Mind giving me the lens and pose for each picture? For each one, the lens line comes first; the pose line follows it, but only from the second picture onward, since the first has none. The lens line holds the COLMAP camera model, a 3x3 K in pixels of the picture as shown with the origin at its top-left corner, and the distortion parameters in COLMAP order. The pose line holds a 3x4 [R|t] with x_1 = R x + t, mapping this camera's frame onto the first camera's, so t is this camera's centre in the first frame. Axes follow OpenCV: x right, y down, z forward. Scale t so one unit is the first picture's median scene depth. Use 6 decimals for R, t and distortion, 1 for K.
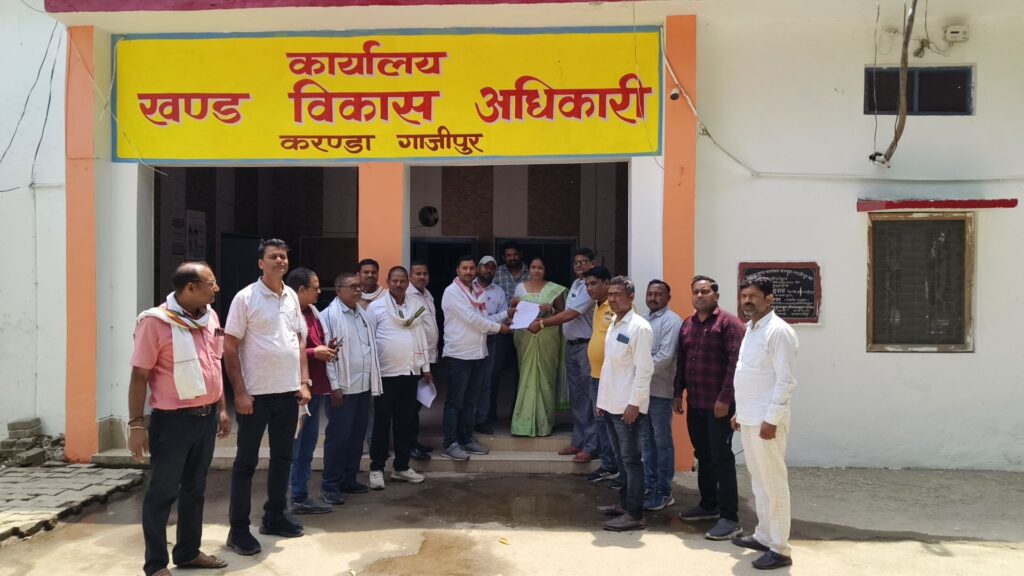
lens RADIAL K [[772.6, 0, 496.0], [0, 772.6, 285.7], [0, 0, 1]] dist [0.084031, -0.080688]
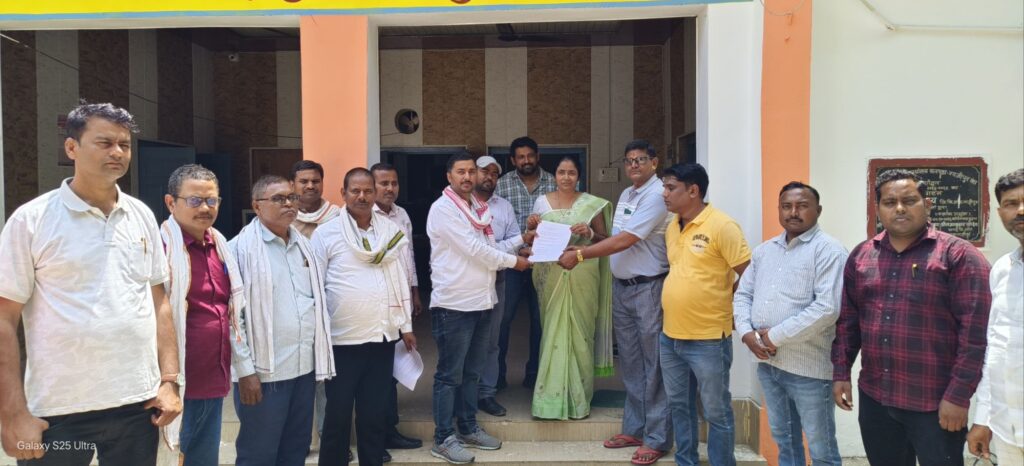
lens RADIAL K [[759.0, 0, 512.0], [0, 759.0, 233.0], [0, 0, 1]] dist [0.023437, -0.000353]
pose [[0.998756, -0.013461, 0.048009, -0.030800], [0.011958, 0.999433, 0.031466, 0.009569], [-0.048405, -0.030853, 0.998351, 0.359601]]
